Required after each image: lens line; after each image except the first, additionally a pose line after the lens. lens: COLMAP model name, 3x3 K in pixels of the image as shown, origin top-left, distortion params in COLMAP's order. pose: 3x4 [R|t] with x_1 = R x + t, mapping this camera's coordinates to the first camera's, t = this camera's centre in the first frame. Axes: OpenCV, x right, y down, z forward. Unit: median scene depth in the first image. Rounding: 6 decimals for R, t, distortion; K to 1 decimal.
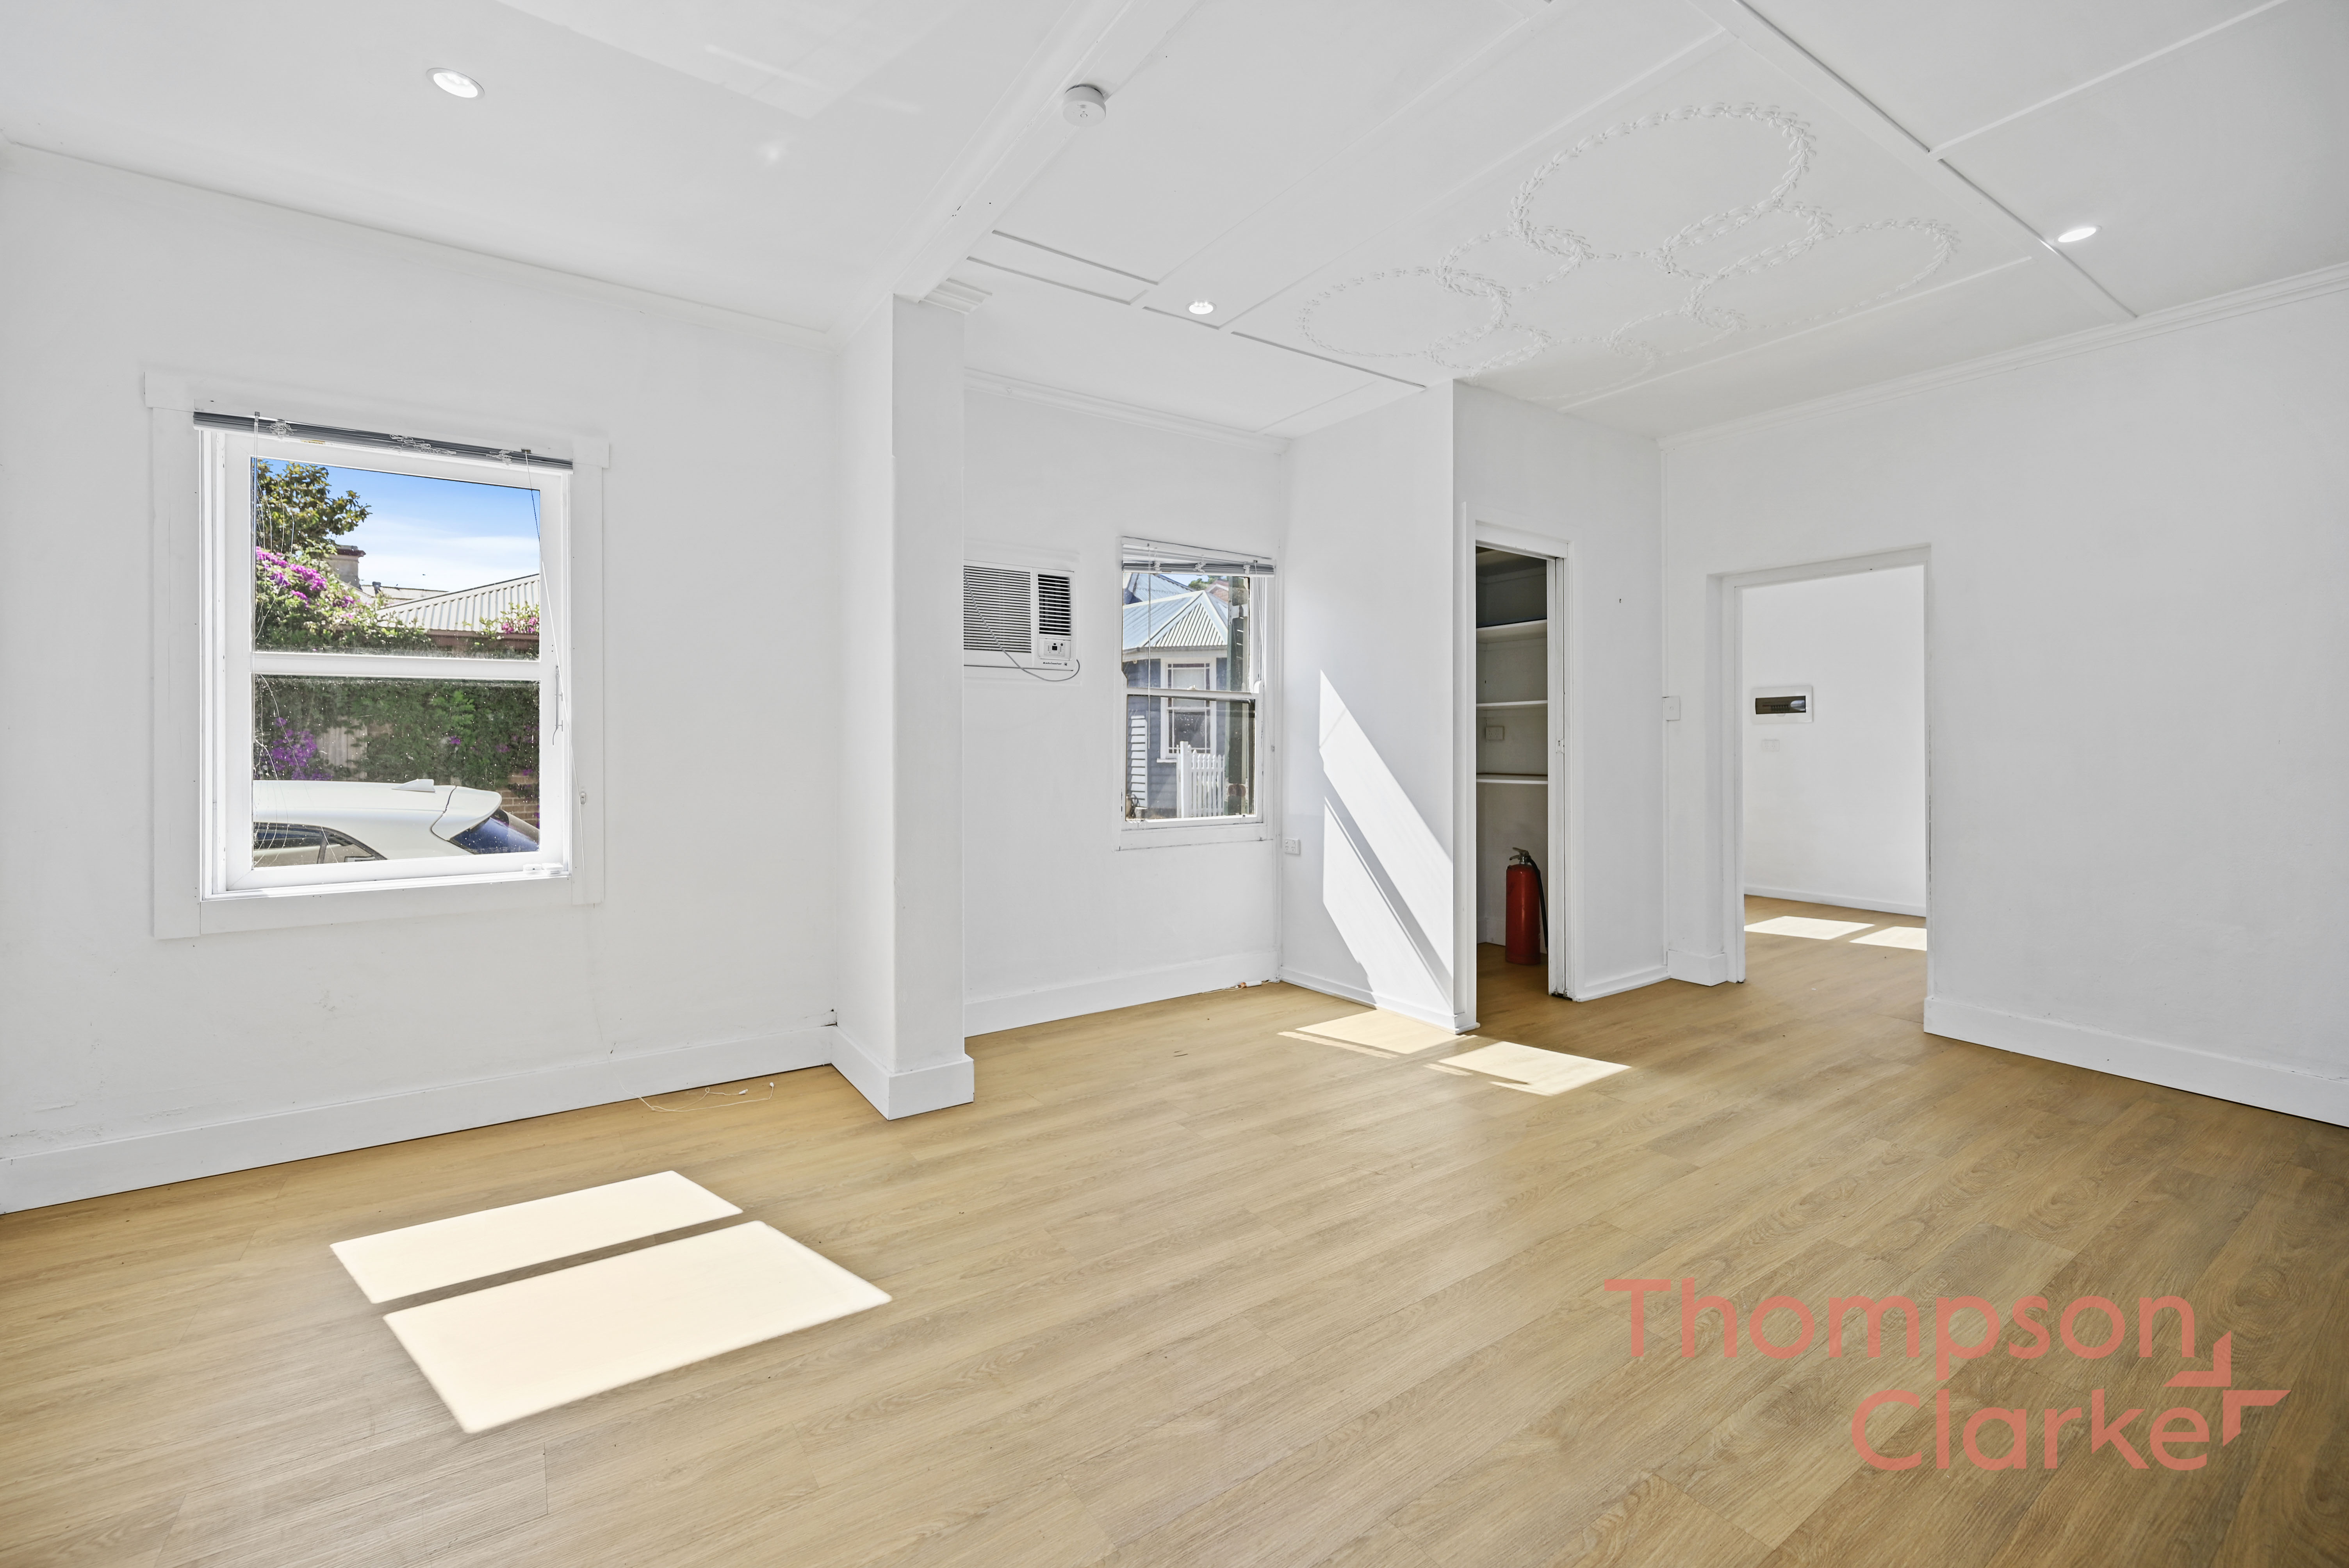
lens RADIAL K [[966.4, 0, 1153.0], [0, 966.4, 740.0], [0, 0, 1]] dist [-0.003733, 0.000042]
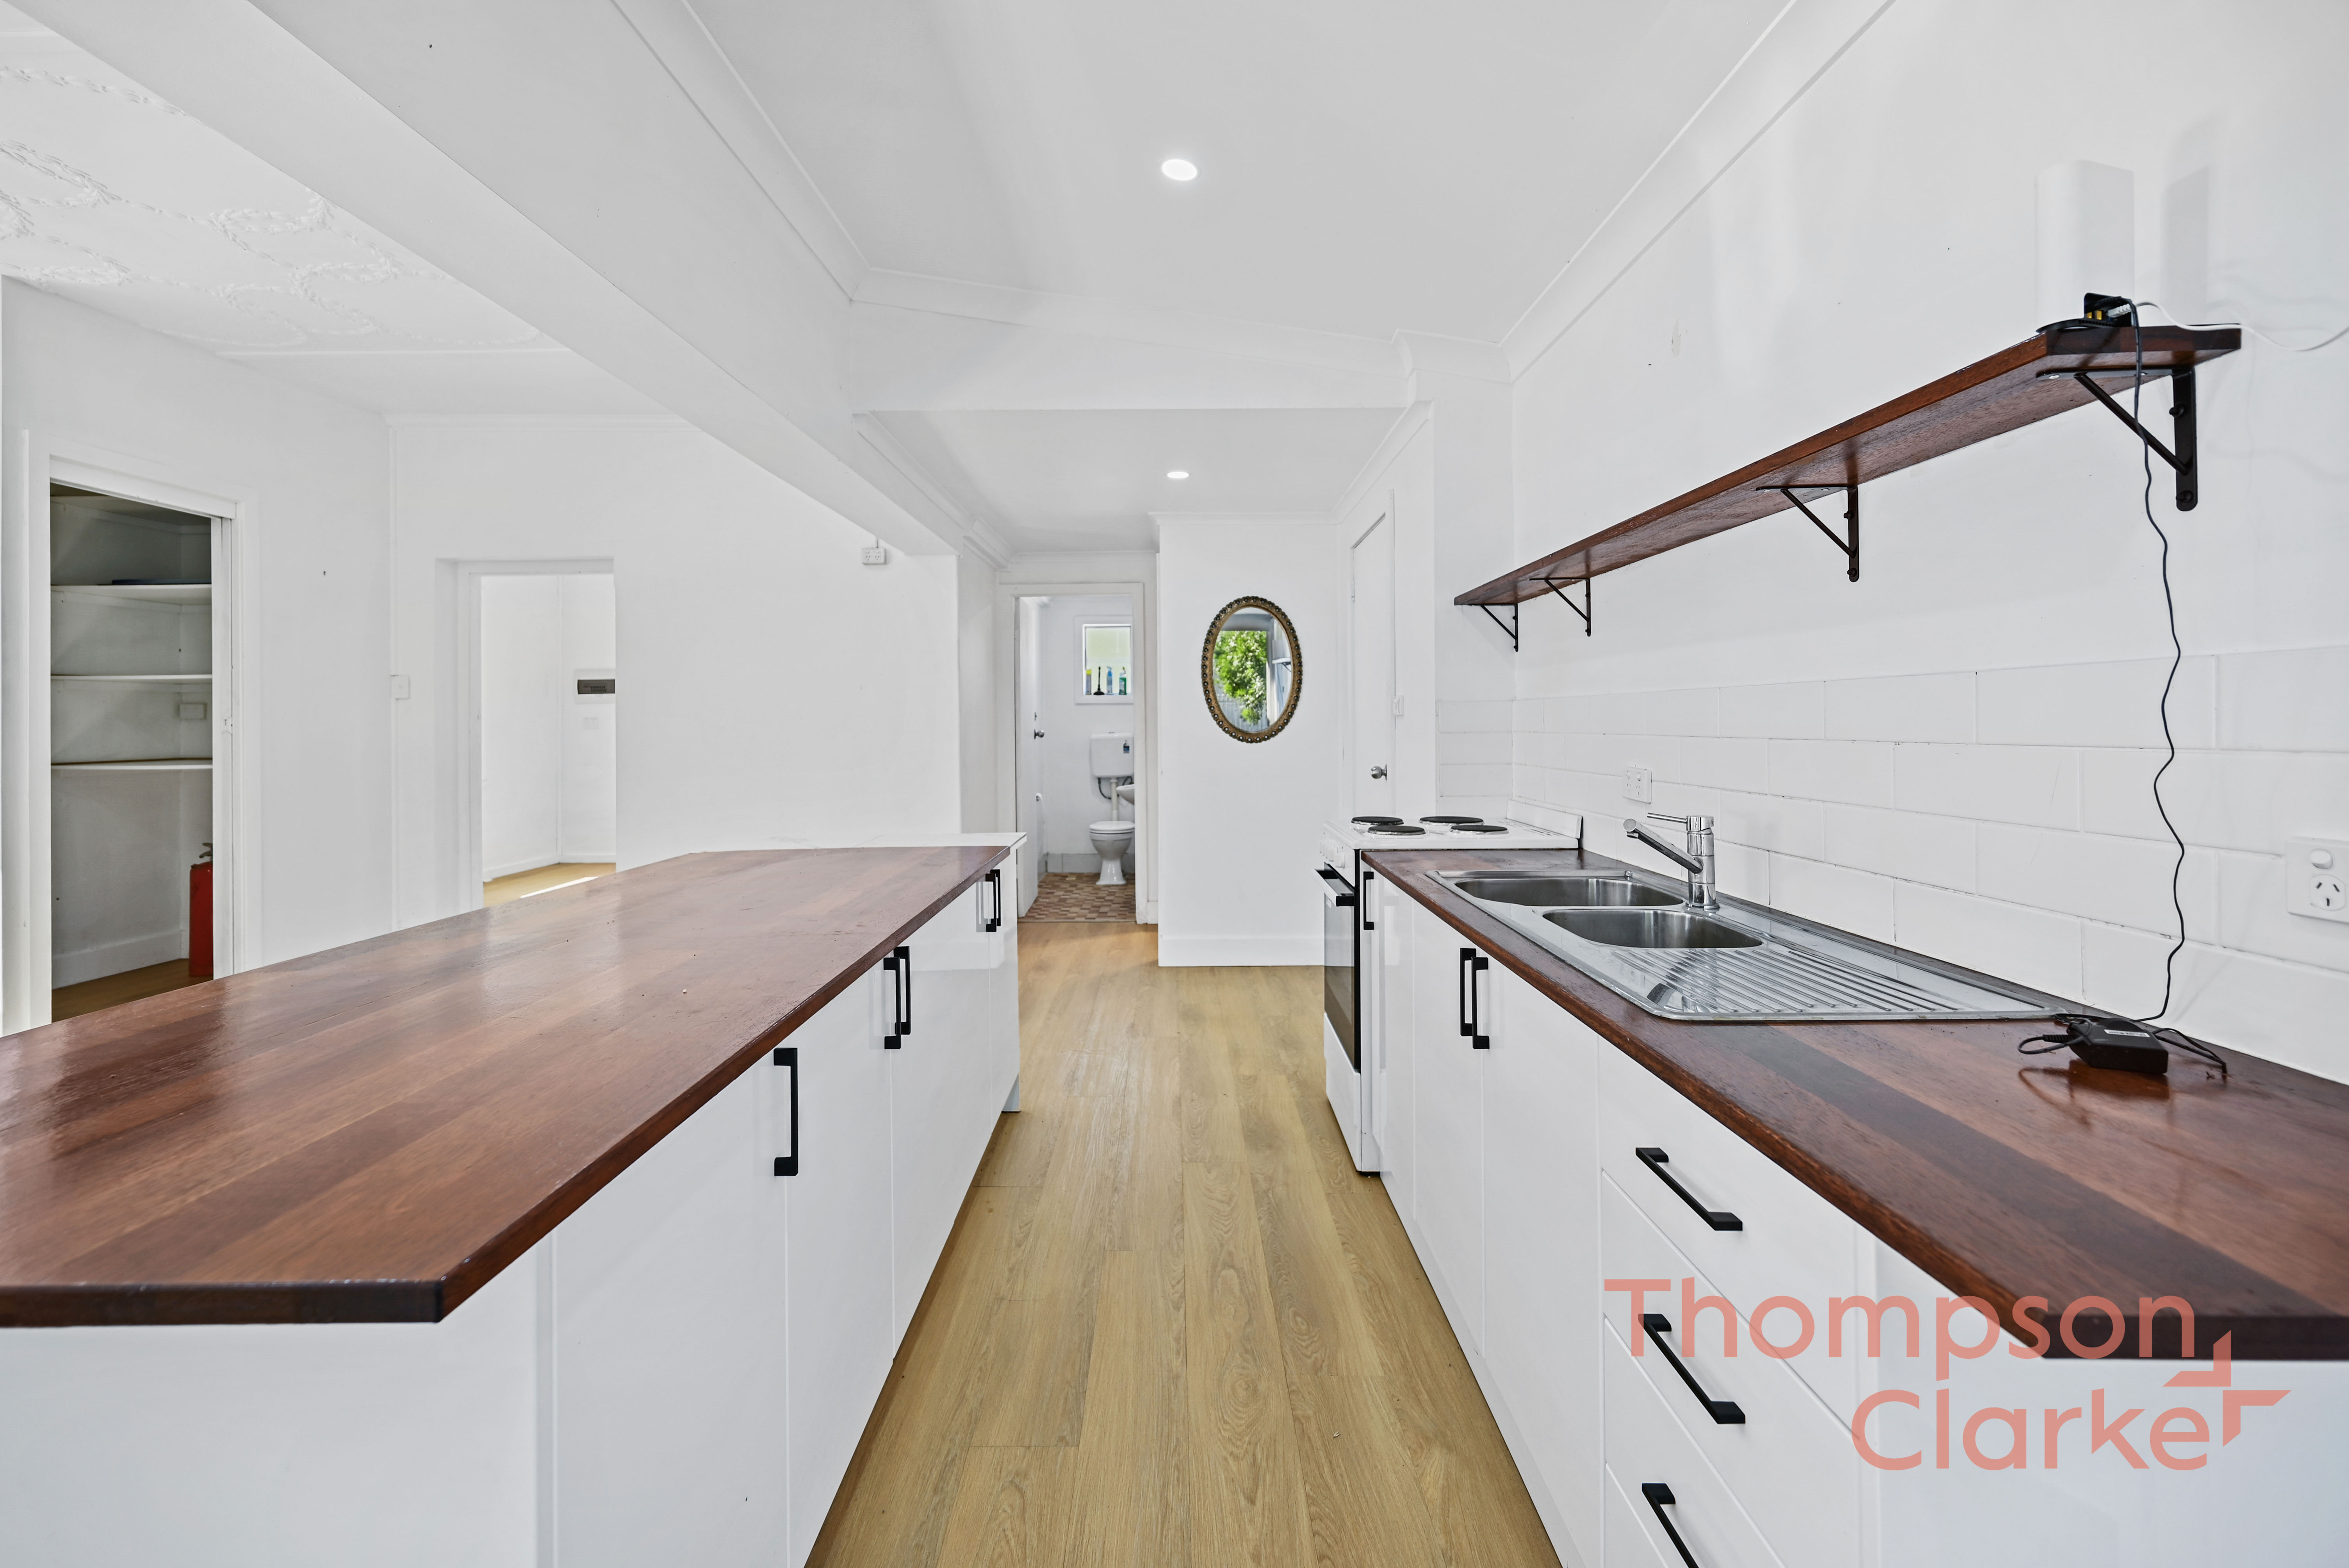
lens RADIAL K [[966.4, 0, 1153.6], [0, 966.4, 717.5], [0, 0, 1]] dist [-0.003733, 0.000042]
pose [[0.567239, -0.000300, 0.823553, 0.190655], [0.000187, 1.000000, 0.000236, -0.001821], [-0.823553, 0.000020, 0.567239, -0.250167]]
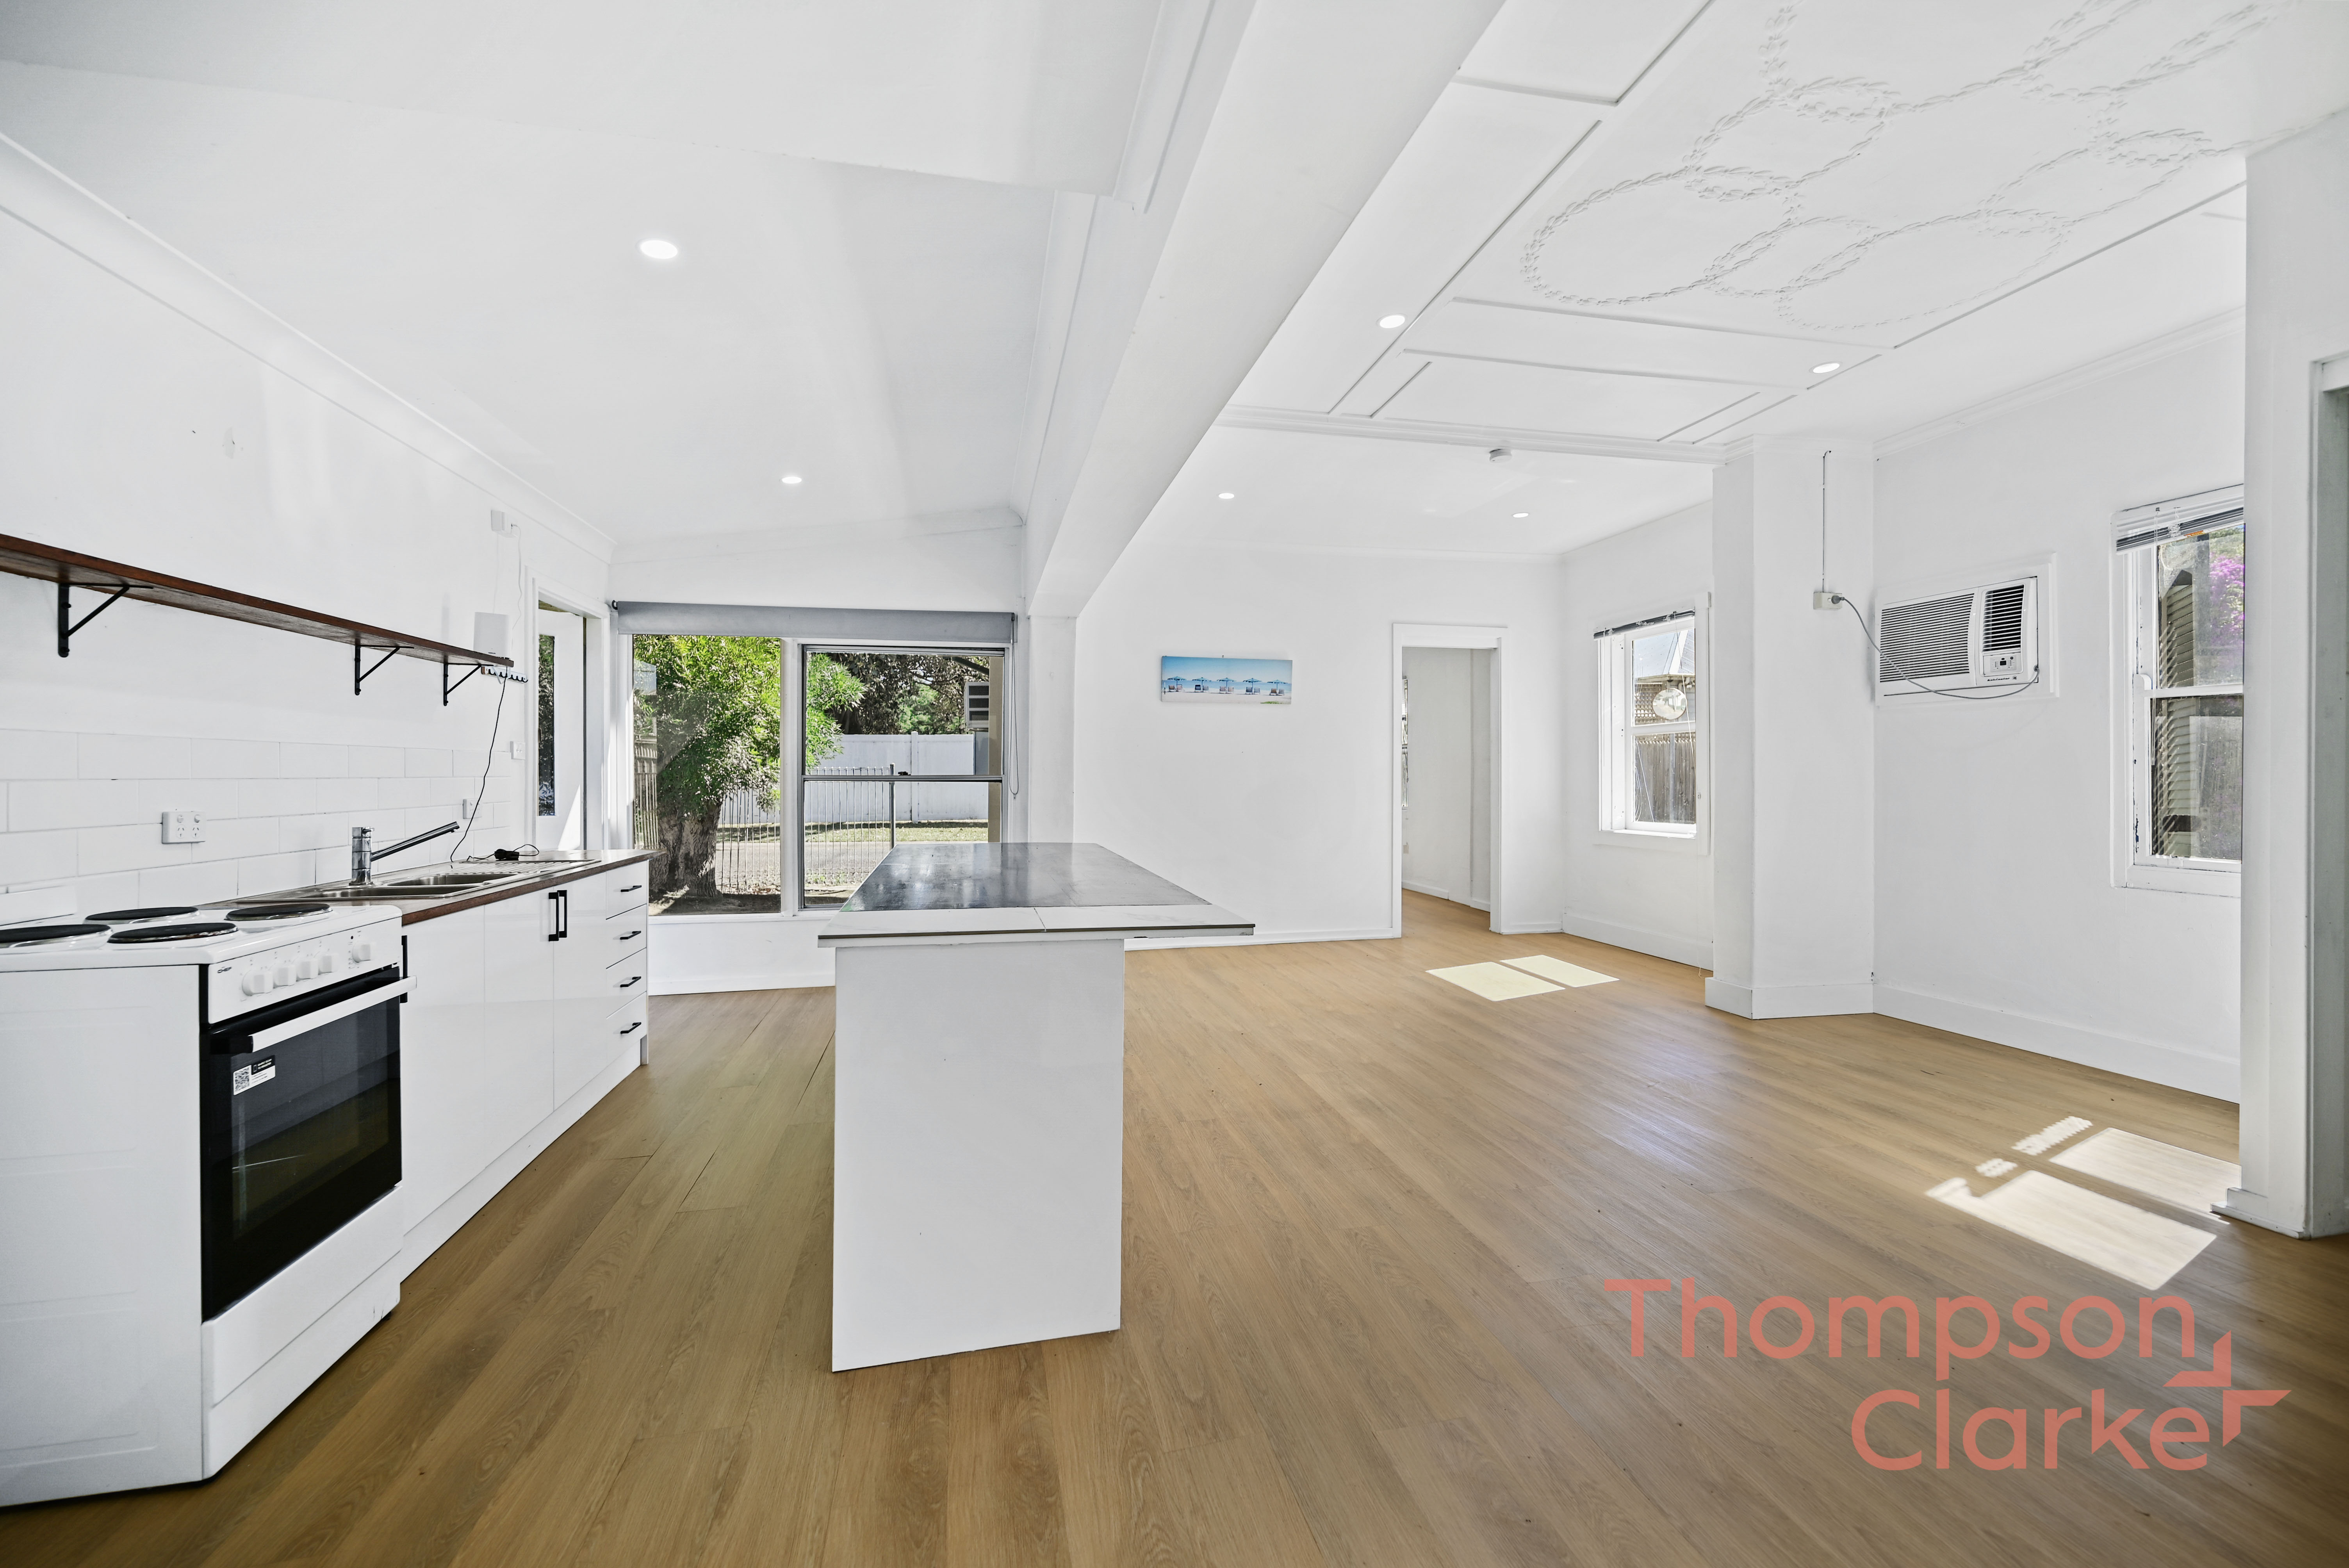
lens RADIAL K [[966.4, 0, 1176.3], [0, 966.4, 777.4], [0, 0, 1]] dist [-0.003733, 0.000042]
pose [[-0.360226, 0.003984, -0.932857, 1.106304], [0.007896, 0.999968, 0.001222, 0.012589], [0.932832, -0.006926, -0.360246, 0.569338]]
